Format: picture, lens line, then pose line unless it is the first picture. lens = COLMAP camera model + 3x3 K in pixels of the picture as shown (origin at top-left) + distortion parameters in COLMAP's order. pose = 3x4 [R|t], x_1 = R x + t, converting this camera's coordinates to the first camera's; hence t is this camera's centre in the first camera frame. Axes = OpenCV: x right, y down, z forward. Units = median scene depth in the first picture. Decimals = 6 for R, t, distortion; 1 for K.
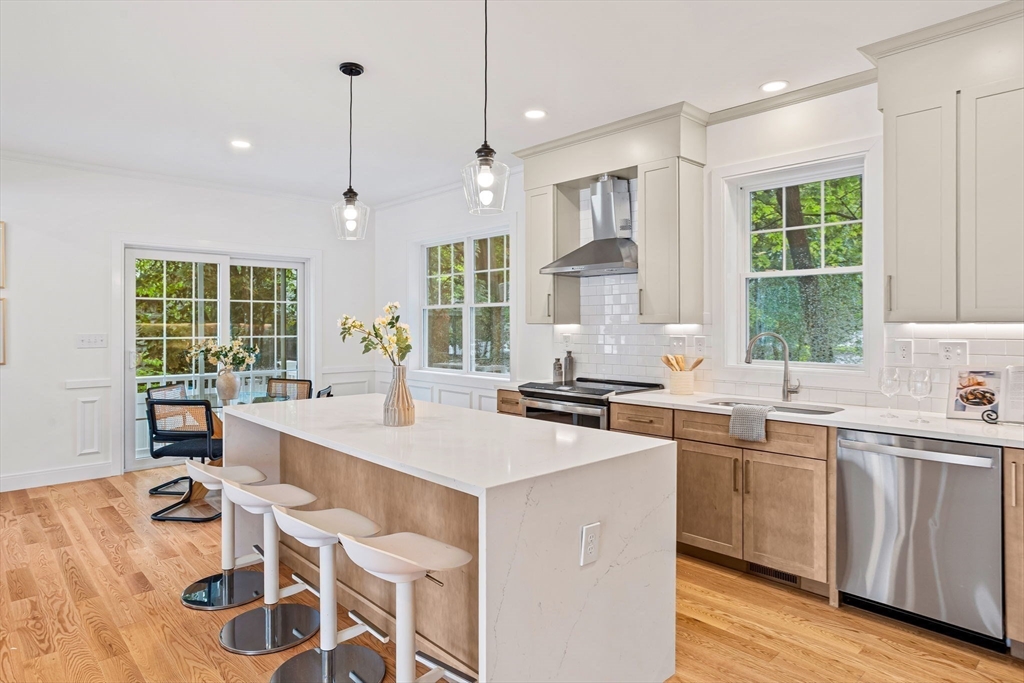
lens RADIAL K [[565.3, 0, 514.0], [0, 565.3, 325.3], [0, 0, 1]] dist [-0.001885, -0.000213]
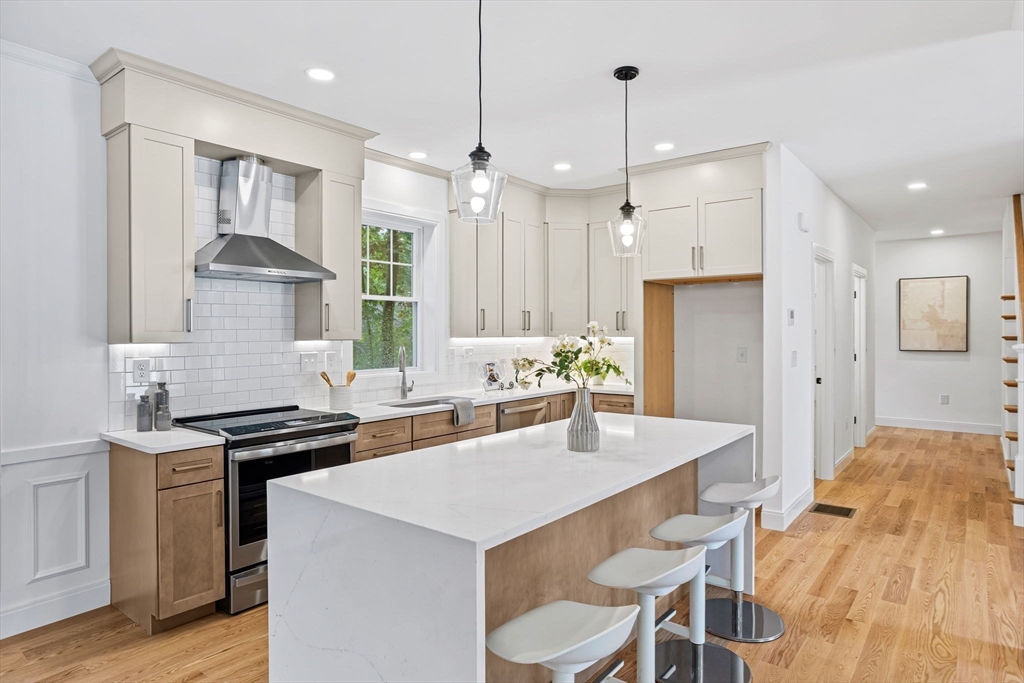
lens RADIAL K [[600.3, 0, 512.0], [0, 600.3, 341.5], [0, 0, 1]] dist [0.001325, 0.000976]
pose [[-0.134439, -0.011675, 0.990853, -1.029027], [0.003739, 0.999917, 0.012289, -0.013853], [-0.990915, 0.005357, -0.134384, 1.077269]]
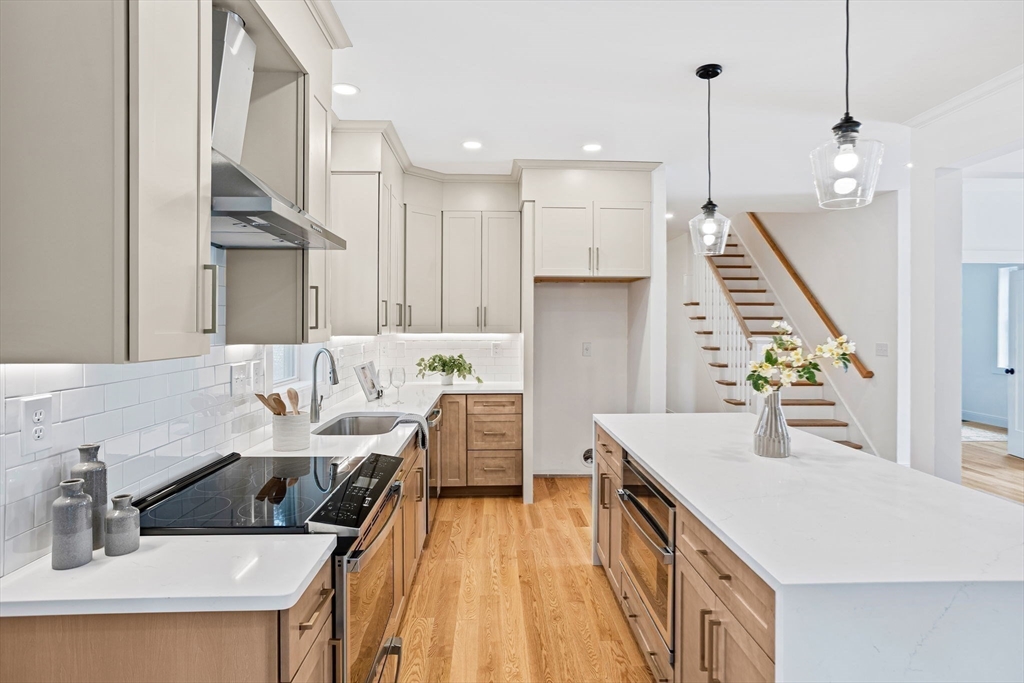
lens RADIAL K [[565.3, 0, 514.0], [0, 565.3, 325.3], [0, 0, 1]] dist [-0.001885, -0.000213]
pose [[-0.754837, 0.003989, 0.655900, -0.419010], [0.004180, 0.999990, -0.001271, -0.024696], [-0.655899, 0.001783, -0.754847, 1.688344]]
